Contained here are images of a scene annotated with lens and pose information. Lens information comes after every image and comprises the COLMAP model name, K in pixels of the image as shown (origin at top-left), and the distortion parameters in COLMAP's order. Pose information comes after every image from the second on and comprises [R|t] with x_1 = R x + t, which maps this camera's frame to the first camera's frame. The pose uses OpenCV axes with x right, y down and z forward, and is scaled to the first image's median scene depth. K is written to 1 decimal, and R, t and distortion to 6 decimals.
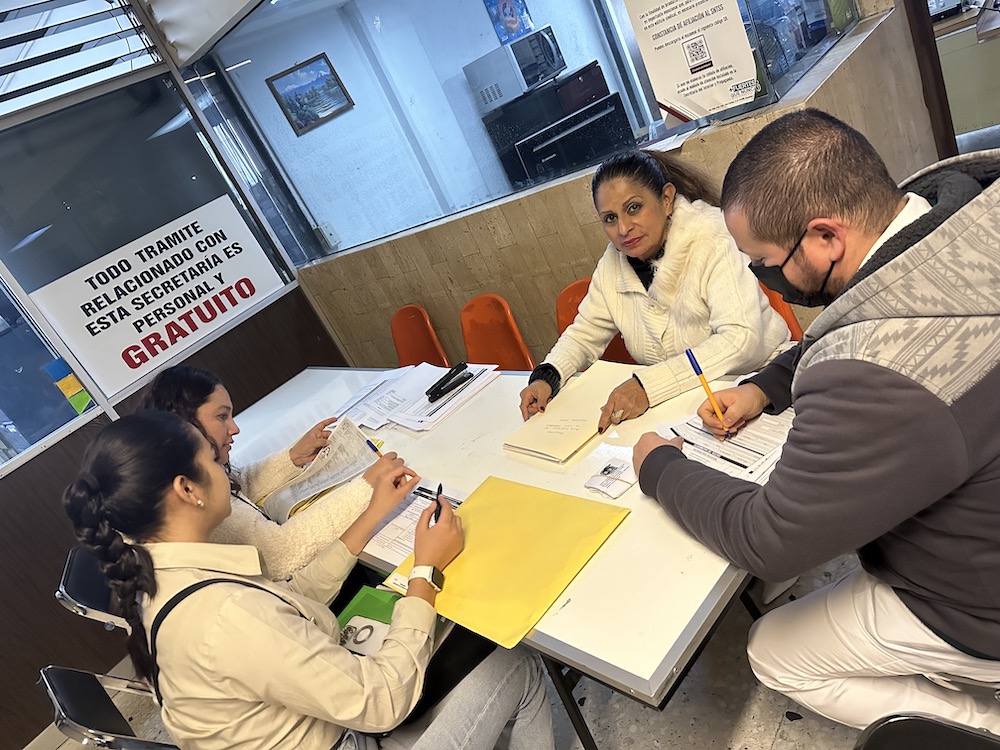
lens RADIAL K [[698.2, 0, 500.0], [0, 698.2, 375.0], [0, 0, 1]] dist [0.147527, -0.247800]
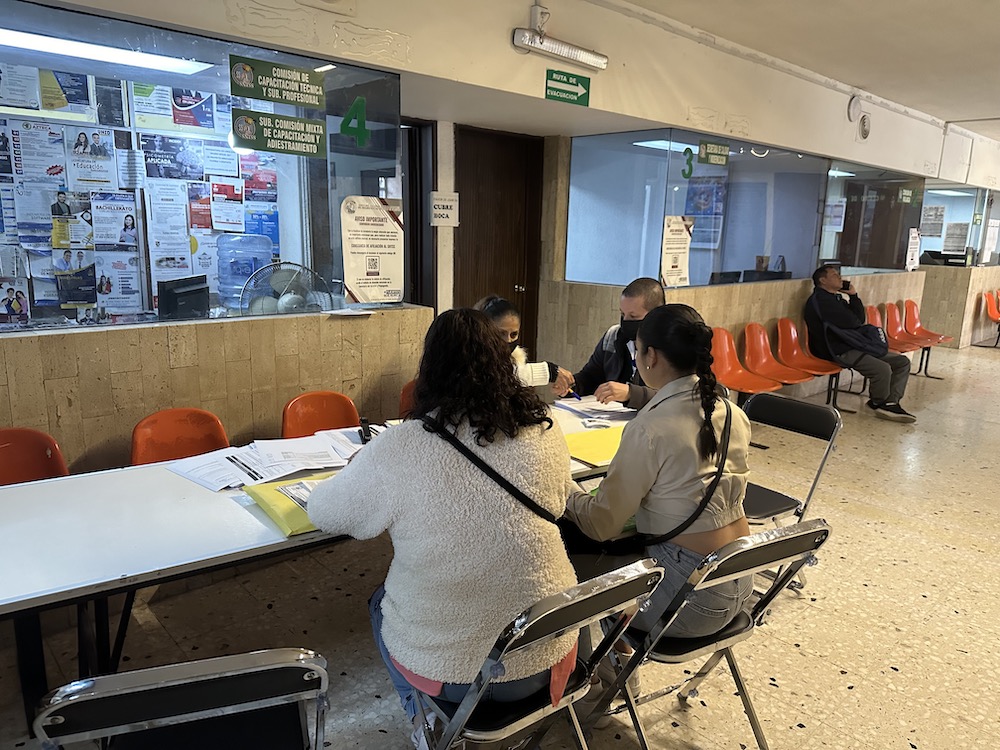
lens RADIAL K [[698.2, 0, 500.0], [0, 698.2, 375.0], [0, 0, 1]] dist [0.147527, -0.247800]
pose [[0.134259, 0.231663, 0.963487, -1.024111], [0.300029, 0.917151, -0.262330, 0.254294], [-0.944435, 0.324294, 0.053631, 0.618668]]
